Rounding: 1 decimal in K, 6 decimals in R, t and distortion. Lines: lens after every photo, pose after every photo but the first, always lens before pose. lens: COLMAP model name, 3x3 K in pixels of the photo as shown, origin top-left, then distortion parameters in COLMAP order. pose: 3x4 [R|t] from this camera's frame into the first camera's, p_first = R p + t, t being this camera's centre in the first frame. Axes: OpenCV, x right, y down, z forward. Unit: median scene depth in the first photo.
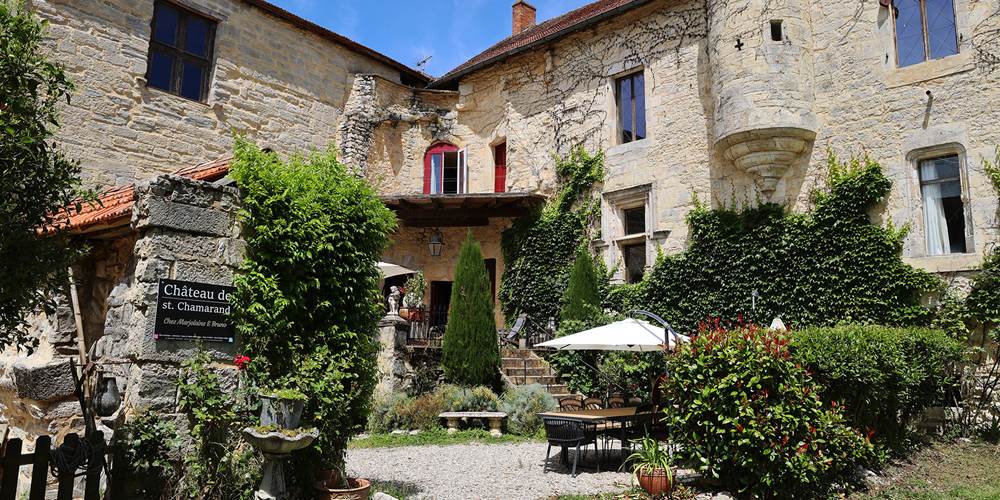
lens RADIAL K [[696.7, 0, 502.0], [0, 696.7, 250.8], [0, 0, 1]] dist [-0.028910, 0.018216]
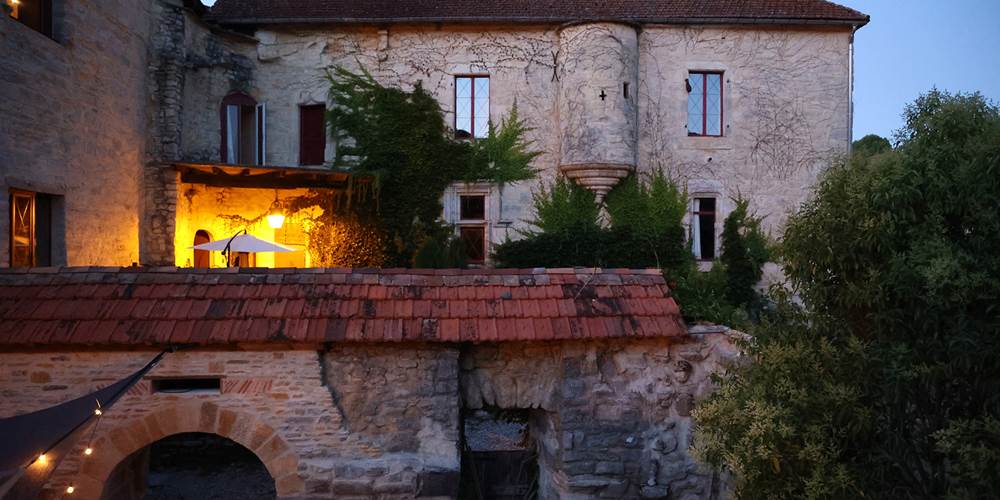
lens RADIAL K [[696.7, 0, 495.3], [0, 696.7, 252.8], [0, 0, 1]] dist [-0.028910, 0.018216]
pose [[0.735402, -0.021946, 0.677276, -0.596297], [-0.094431, 0.986404, 0.134498, -0.132797], [-0.671020, -0.162865, 0.723331, 0.106825]]
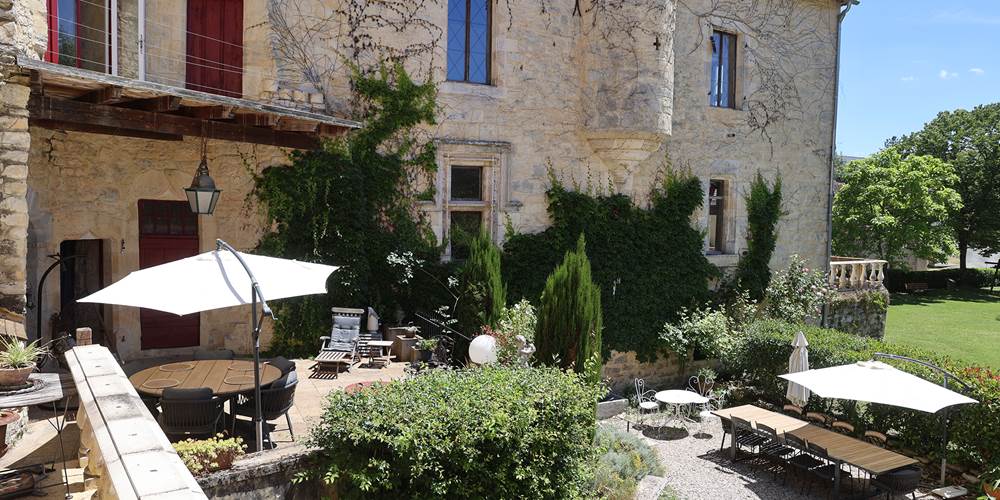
lens RADIAL K [[696.7, 0, 505.6], [0, 696.7, 245.3], [0, 0, 1]] dist [-0.028910, 0.018216]
pose [[0.280161, -0.061716, 0.957967, -0.597017], [-0.155583, 0.981818, 0.108754, -0.068074], [-0.947261, -0.179512, 0.265465, 0.738732]]
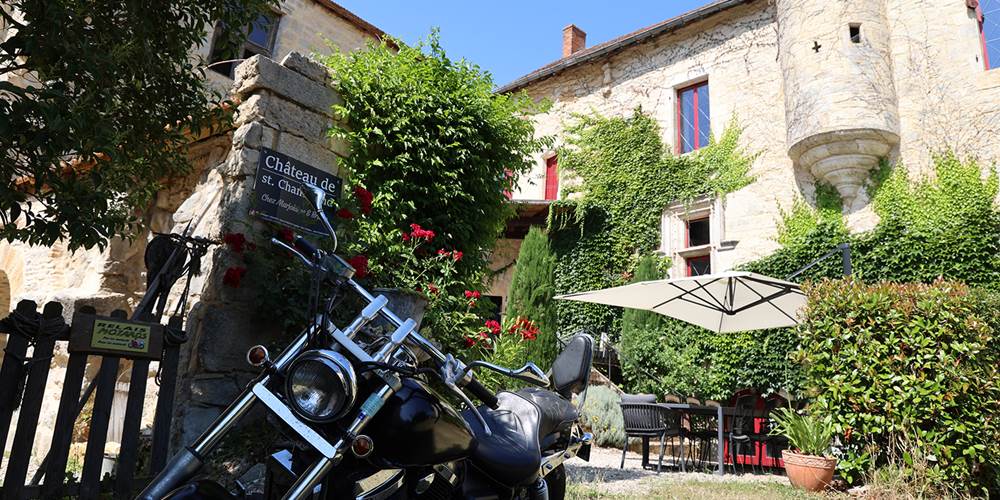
lens RADIAL K [[696.7, 0, 510.7], [0, 696.7, 193.9], [0, 0, 1]] dist [-0.028910, 0.018216]
pose [[0.998905, 0.043569, -0.017056, -0.052335], [-0.045669, 0.987185, -0.152906, 0.063727], [0.010175, 0.153517, 0.988094, 0.052613]]
